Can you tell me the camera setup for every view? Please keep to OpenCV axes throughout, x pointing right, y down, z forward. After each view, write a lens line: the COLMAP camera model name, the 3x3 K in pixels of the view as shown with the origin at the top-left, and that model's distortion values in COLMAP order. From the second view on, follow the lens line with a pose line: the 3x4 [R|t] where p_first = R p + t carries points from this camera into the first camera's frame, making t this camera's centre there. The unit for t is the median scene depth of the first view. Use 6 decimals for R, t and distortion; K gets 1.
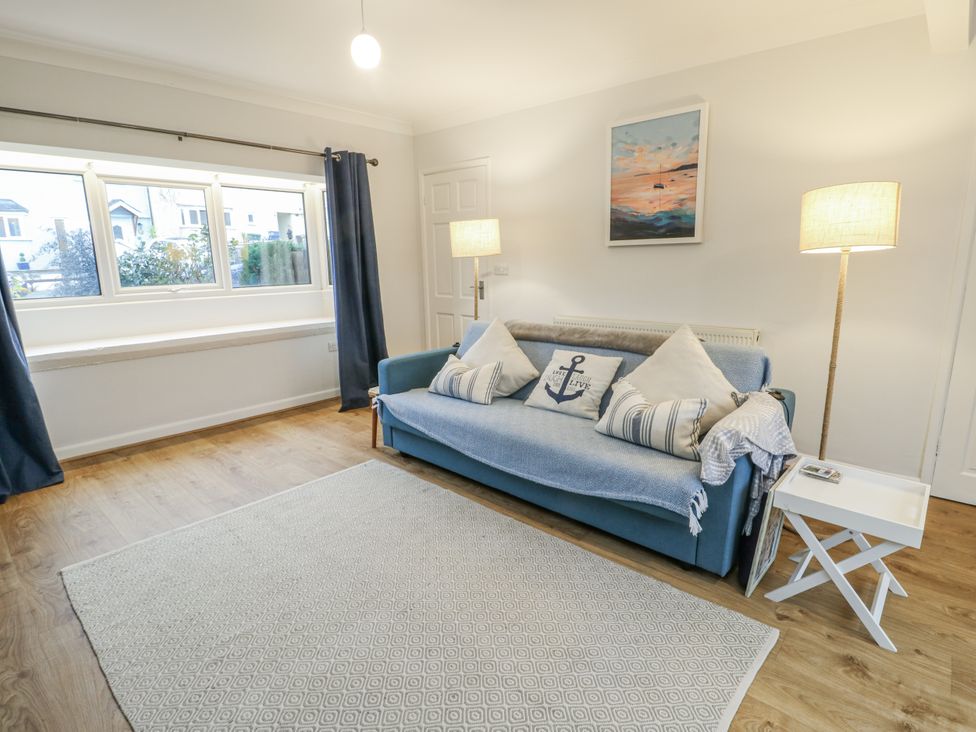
lens RADIAL K [[511.4, 0, 497.6], [0, 511.4, 369.4], [0, 0, 1]] dist [-0.003493, -0.009663]
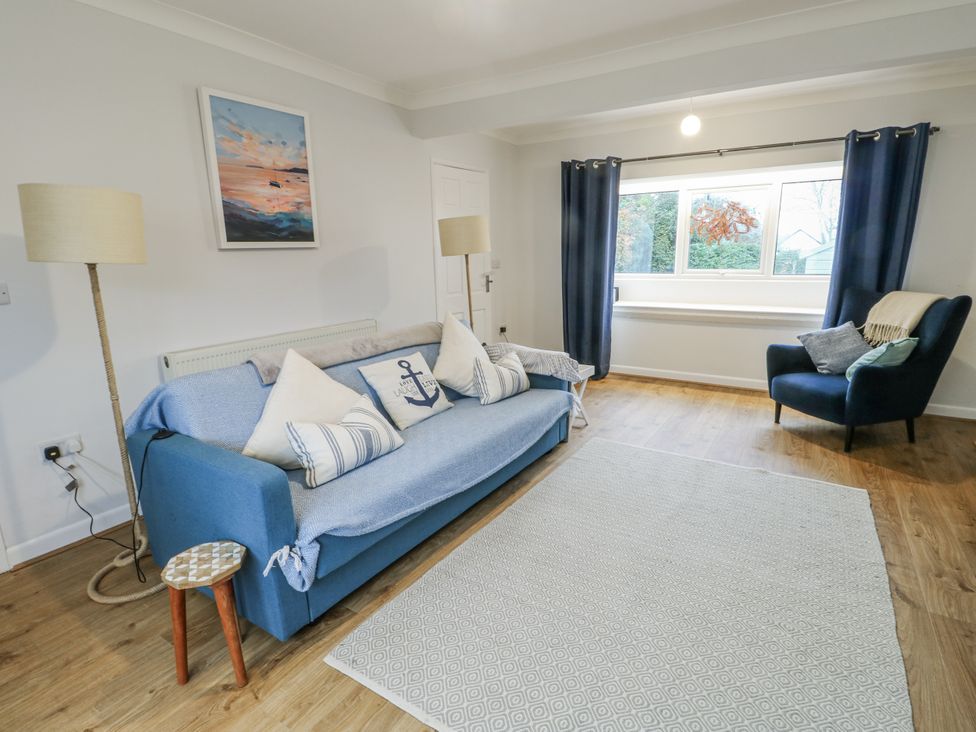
lens RADIAL K [[511.4, 0, 495.8], [0, 511.4, 366.7], [0, 0, 1]] dist [-0.003493, -0.009663]
pose [[-0.165473, -0.197281, 0.966281, -0.701831], [0.232604, 0.944339, 0.232634, -0.174085], [-0.958391, 0.263255, -0.110375, 0.820167]]
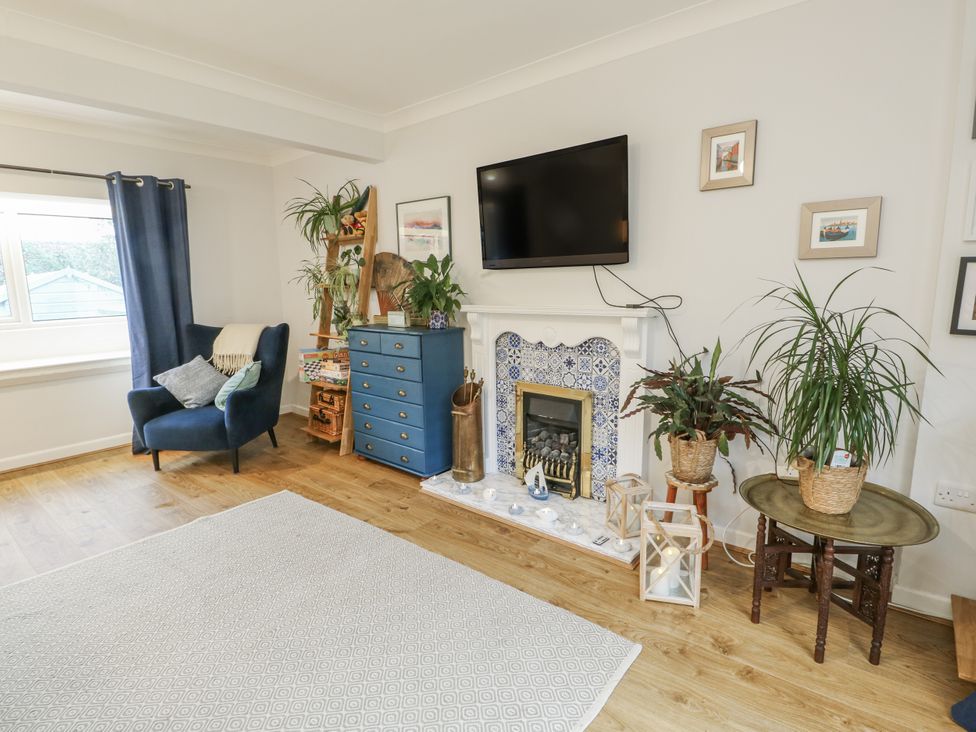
lens RADIAL K [[511.4, 0, 490.1], [0, 511.4, 363.3], [0, 0, 1]] dist [-0.003493, -0.009663]
pose [[-0.997913, 0.041832, -0.049188, -0.392605], [0.020712, 0.928890, 0.369775, -0.226402], [0.061159, 0.367985, -0.927818, 1.039624]]
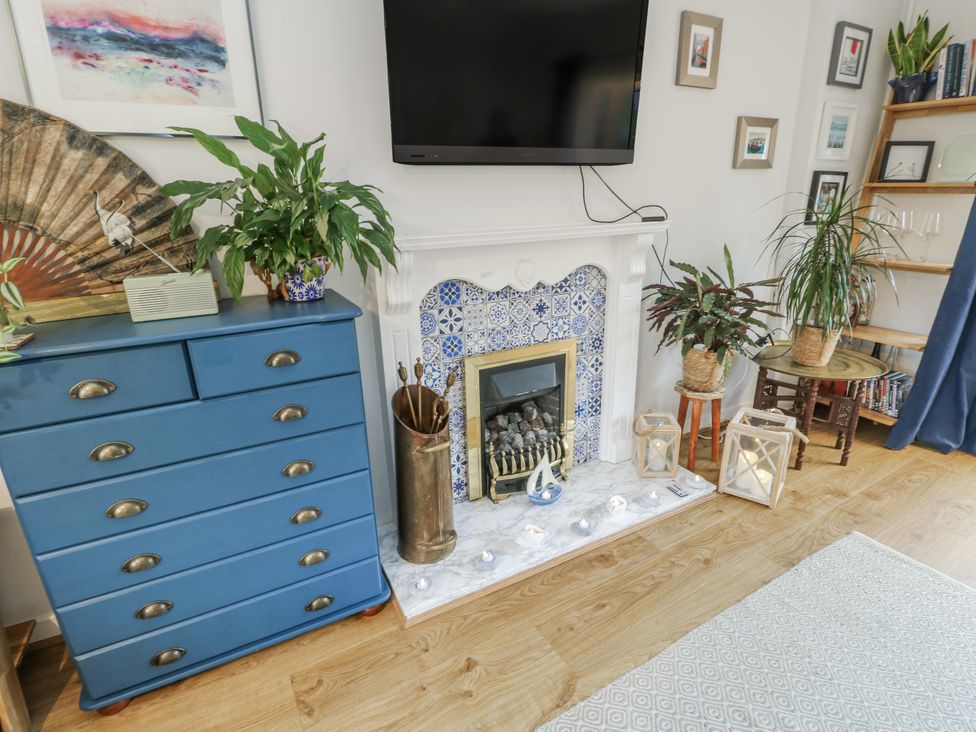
lens RADIAL K [[511.4, 0, 491.3], [0, 511.4, 366.0], [0, 0, 1]] dist [-0.003493, -0.009663]
pose [[-0.303568, 0.322459, -0.896586, 0.021831], [-0.179776, 0.904706, 0.386248, -0.069038], [0.935696, 0.278437, -0.216669, 0.344129]]
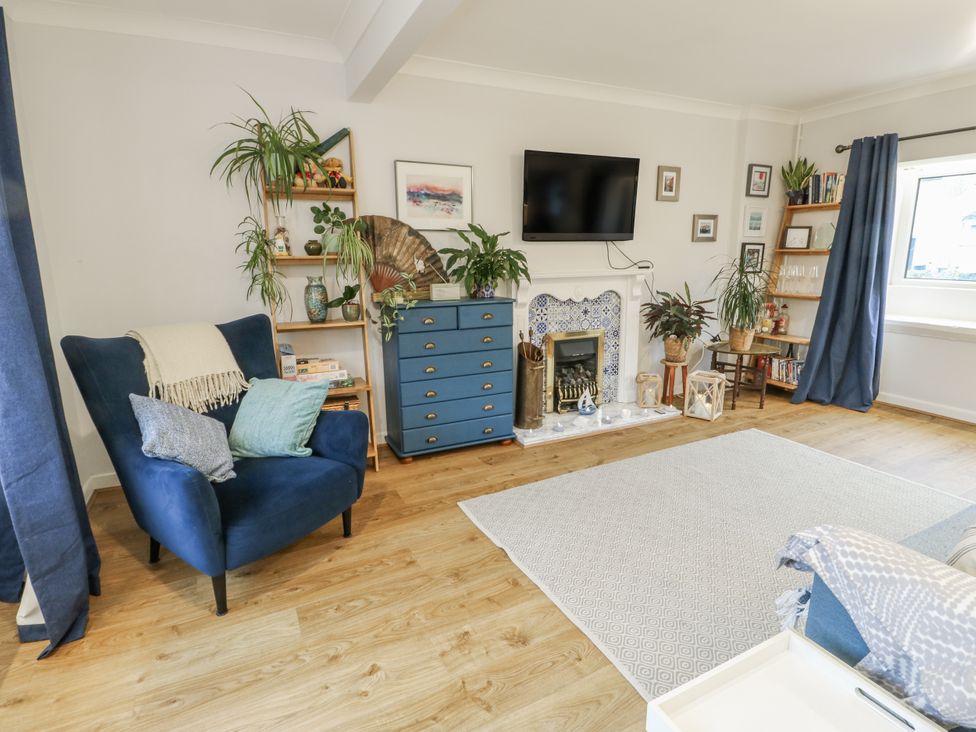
lens RADIAL K [[511.4, 0, 493.3], [0, 511.4, 364.0], [0, 0, 1]] dist [-0.003493, -0.009663]
pose [[-0.357358, 0.212901, -0.909378, 0.612458], [-0.182731, 0.938917, 0.291625, -0.098611], [0.915917, 0.270386, -0.296626, 0.435678]]
